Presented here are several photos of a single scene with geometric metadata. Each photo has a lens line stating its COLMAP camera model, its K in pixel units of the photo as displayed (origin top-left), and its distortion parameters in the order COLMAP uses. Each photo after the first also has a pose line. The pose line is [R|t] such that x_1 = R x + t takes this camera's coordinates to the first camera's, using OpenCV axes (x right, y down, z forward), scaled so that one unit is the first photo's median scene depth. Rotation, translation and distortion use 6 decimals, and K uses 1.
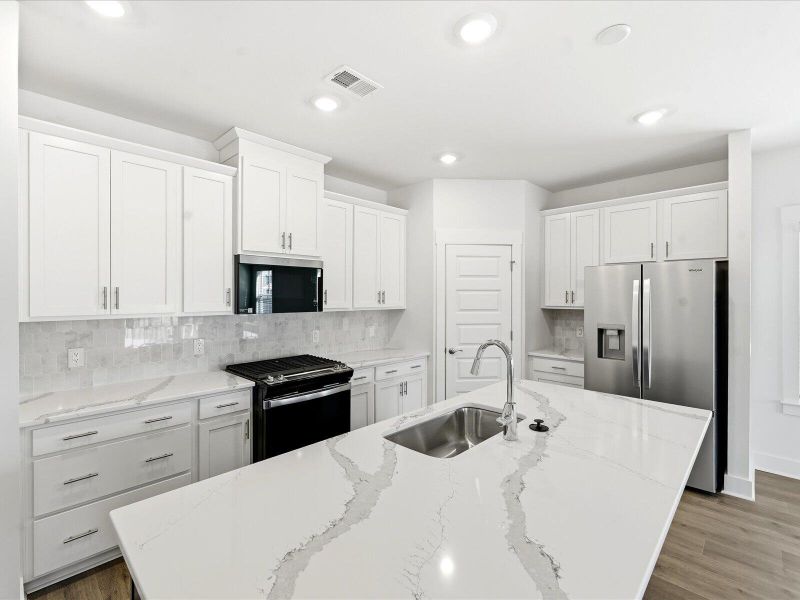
lens RADIAL K [[374.1, 0, 400.0], [0, 374.1, 300.0], [0, 0, 1]] dist [-0.000588, -0.000499]
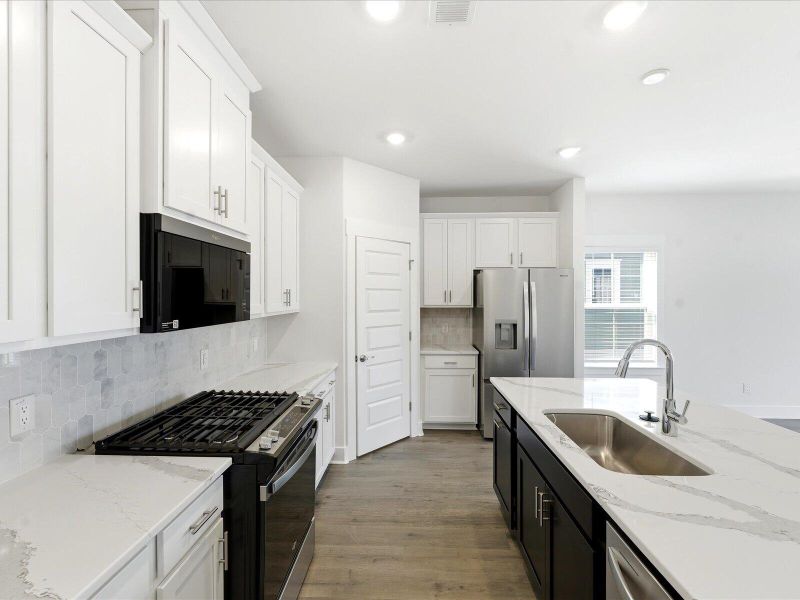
lens RADIAL K [[369.2, 0, 404.2], [0, 369.2, 299.2], [0, 0, 1]] dist [0.003092, -0.000005]
pose [[0.744357, -0.008300, 0.667730, -0.422598], [0.009334, 0.999954, 0.002025, -0.003731], [-0.667716, 0.004725, 0.744401, 0.335580]]
